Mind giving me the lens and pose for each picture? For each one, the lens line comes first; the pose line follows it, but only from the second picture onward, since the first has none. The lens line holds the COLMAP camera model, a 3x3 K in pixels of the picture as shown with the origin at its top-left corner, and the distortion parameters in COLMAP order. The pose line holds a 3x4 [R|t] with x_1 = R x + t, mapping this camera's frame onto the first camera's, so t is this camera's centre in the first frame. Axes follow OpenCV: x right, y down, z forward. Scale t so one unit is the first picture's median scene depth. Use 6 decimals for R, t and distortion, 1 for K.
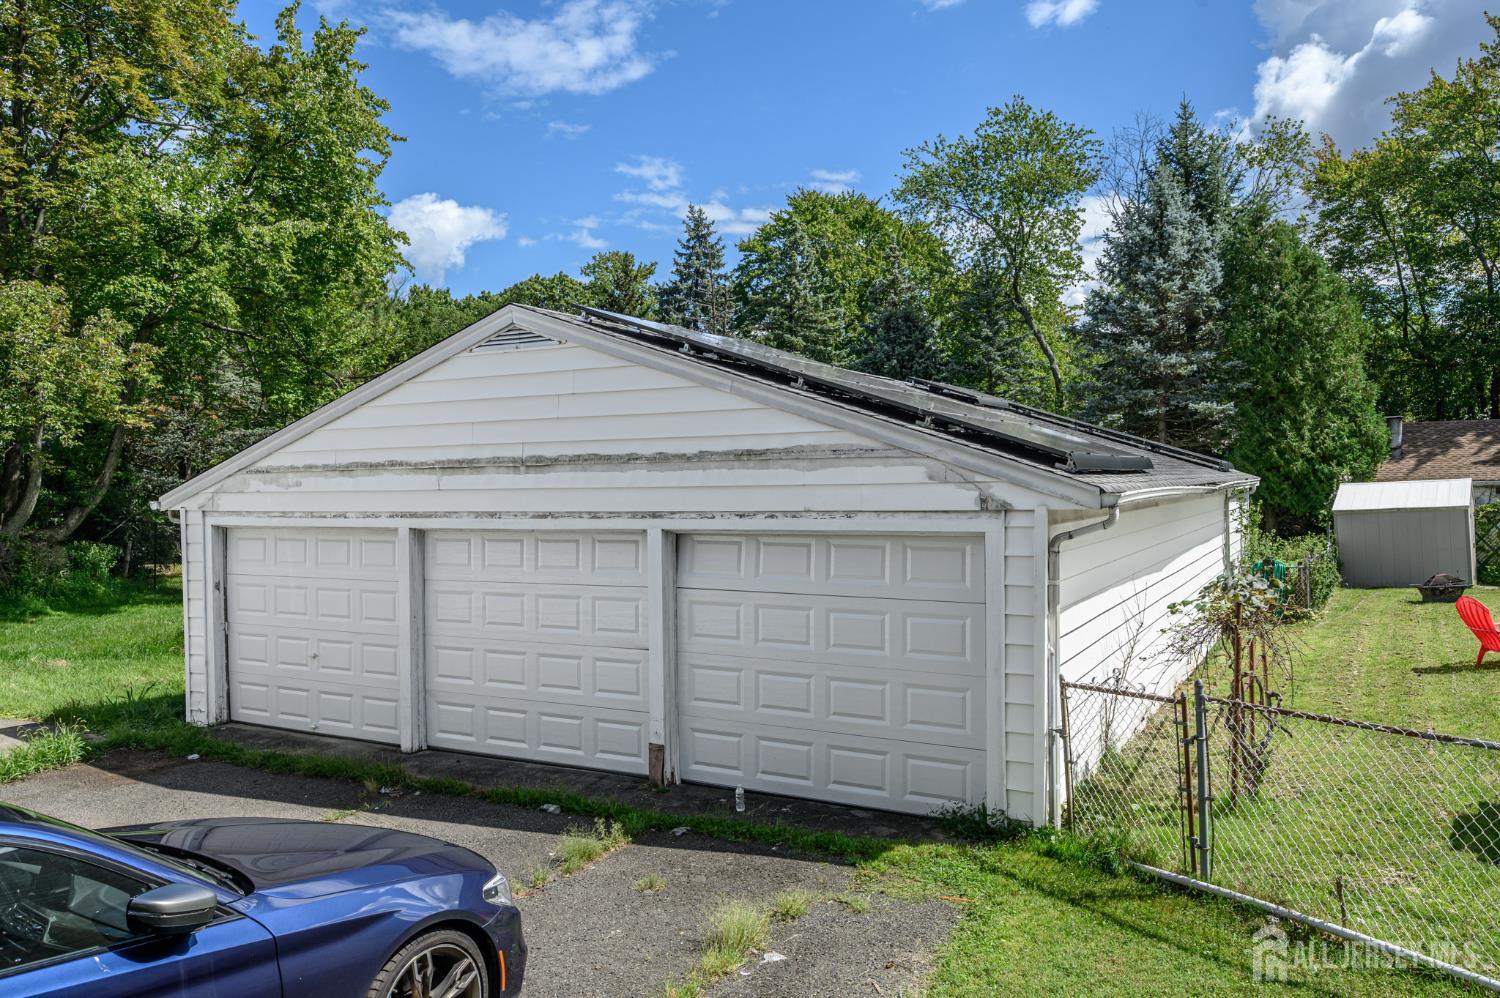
lens RADIAL K [[1116.6, 0, 750.3], [0, 1116.6, 498.7], [0, 0, 1]] dist [0.001238, 0.002820]
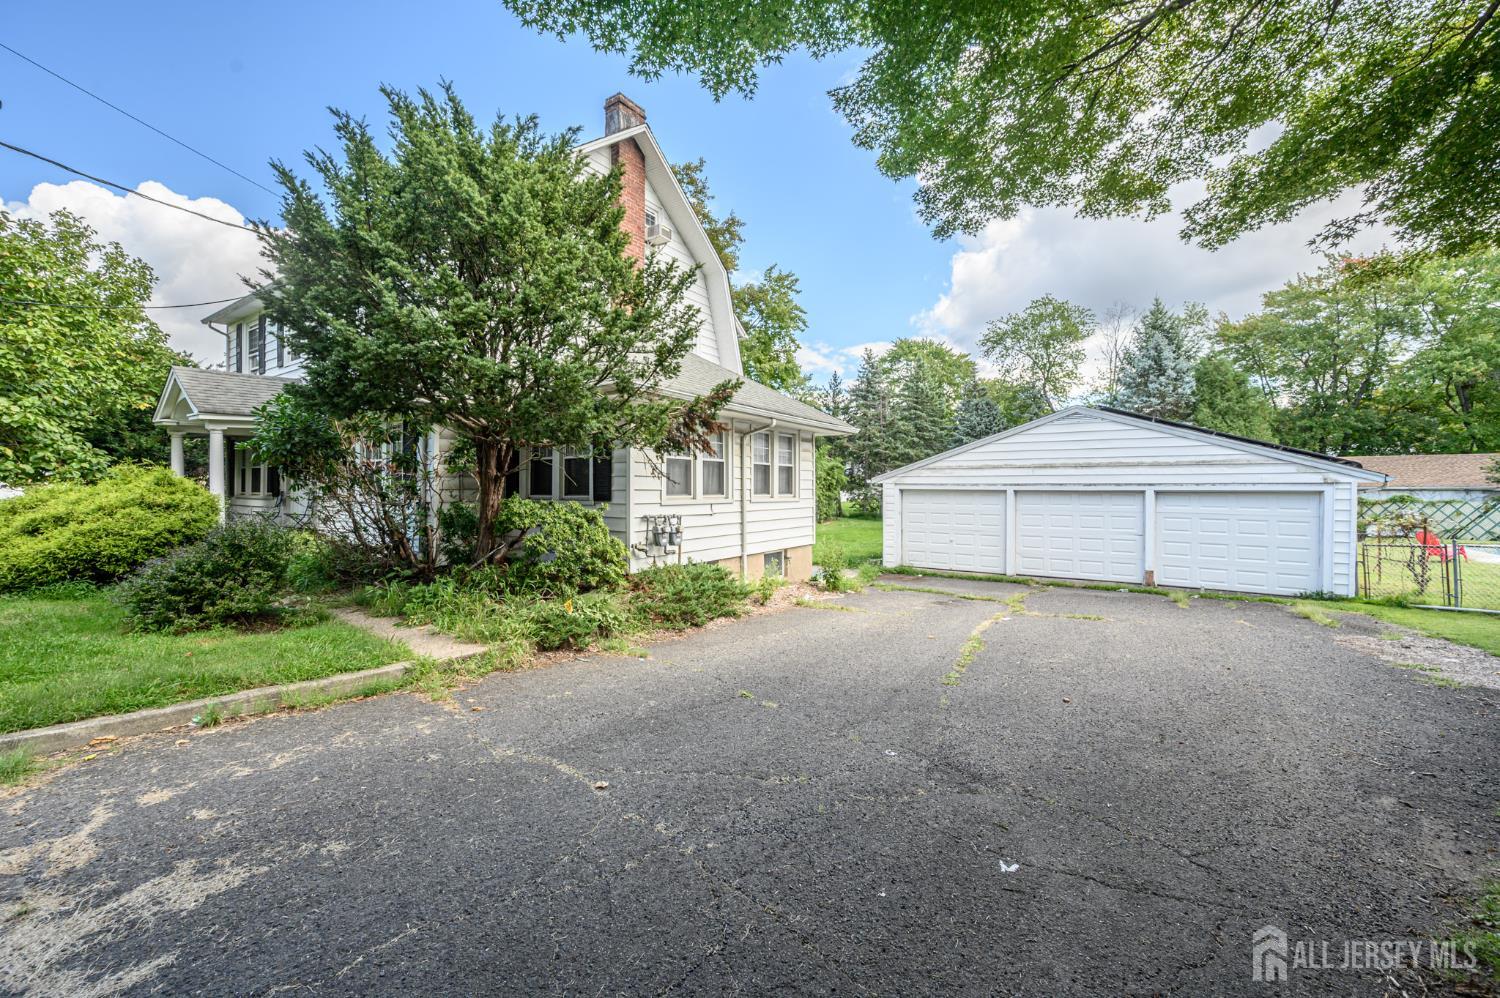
lens RADIAL K [[590.6, 0, 746.4], [0, 590.6, 496.5], [0, 0, 1]] dist [-0.006670, 0.001124]
pose [[0.994221, 0.018152, -0.105803, -0.277284], [-0.018187, 0.999834, 0.000639, 0.018021], [0.105797, 0.001289, 0.994387, -0.157059]]
